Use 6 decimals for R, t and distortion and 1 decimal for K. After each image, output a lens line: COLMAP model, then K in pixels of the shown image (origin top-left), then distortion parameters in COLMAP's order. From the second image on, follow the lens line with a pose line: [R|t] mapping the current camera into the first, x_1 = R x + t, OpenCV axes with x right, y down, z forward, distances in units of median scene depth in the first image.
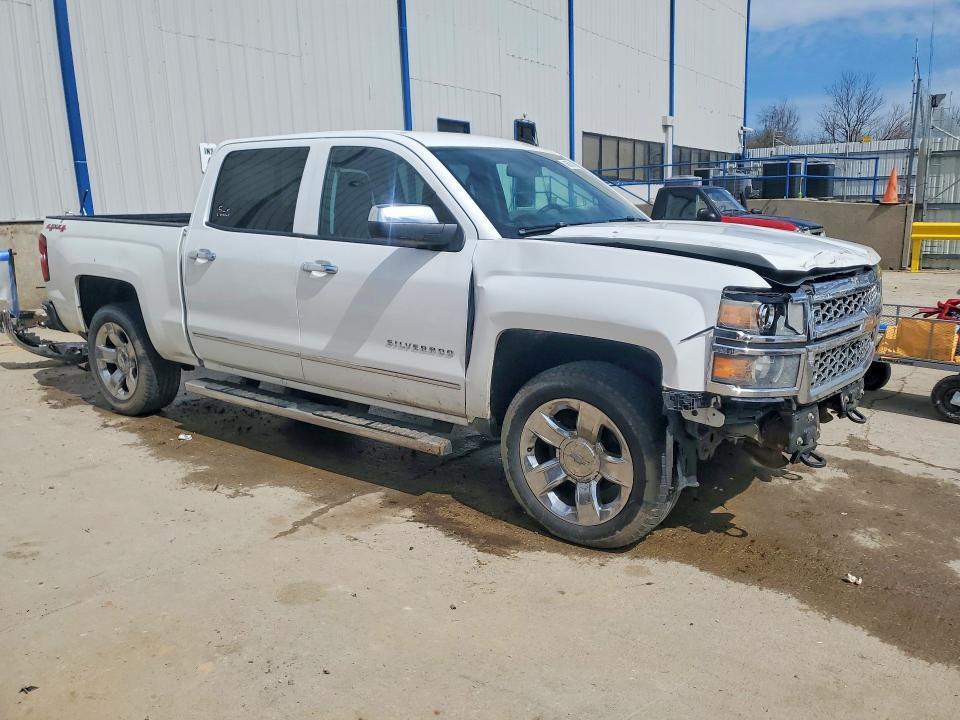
lens RADIAL K [[817.0, 0, 480.0], [0, 817.0, 360.0], [0, 0, 1]] dist [0.030948, -0.001977]
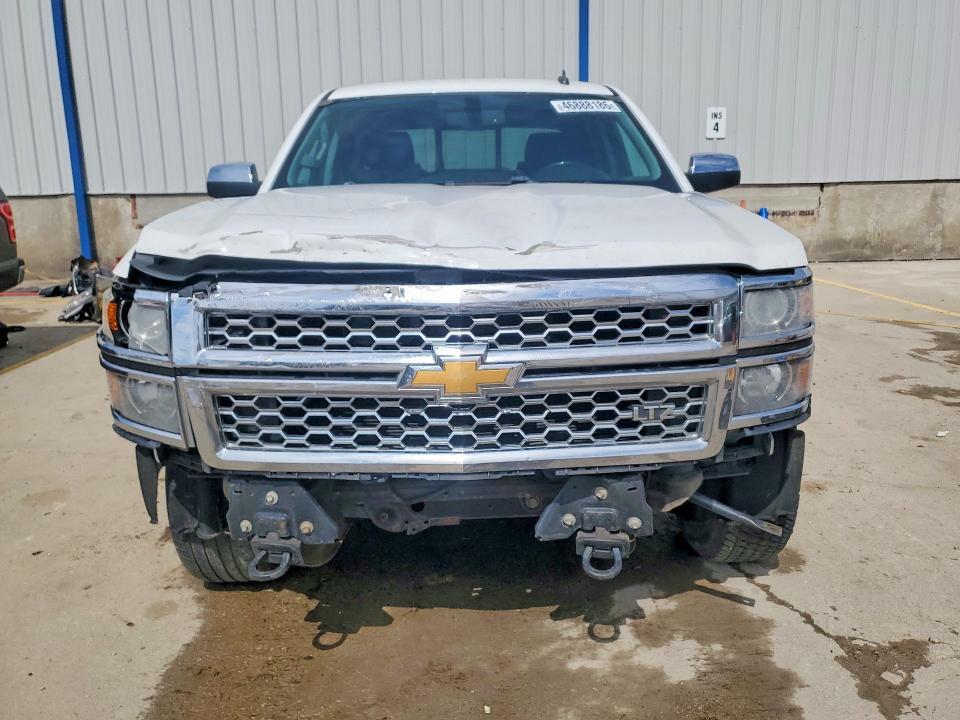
lens RADIAL K [[782.6, 0, 480.0], [0, 782.6, 360.0], [0, 0, 1]] dist [0.012015, 0.003966]
pose [[0.587157, 0.185736, -0.787876, 0.775253], [-0.150931, 0.981371, 0.118871, -0.104779], [0.795277, 0.049119, 0.604253, 0.625334]]
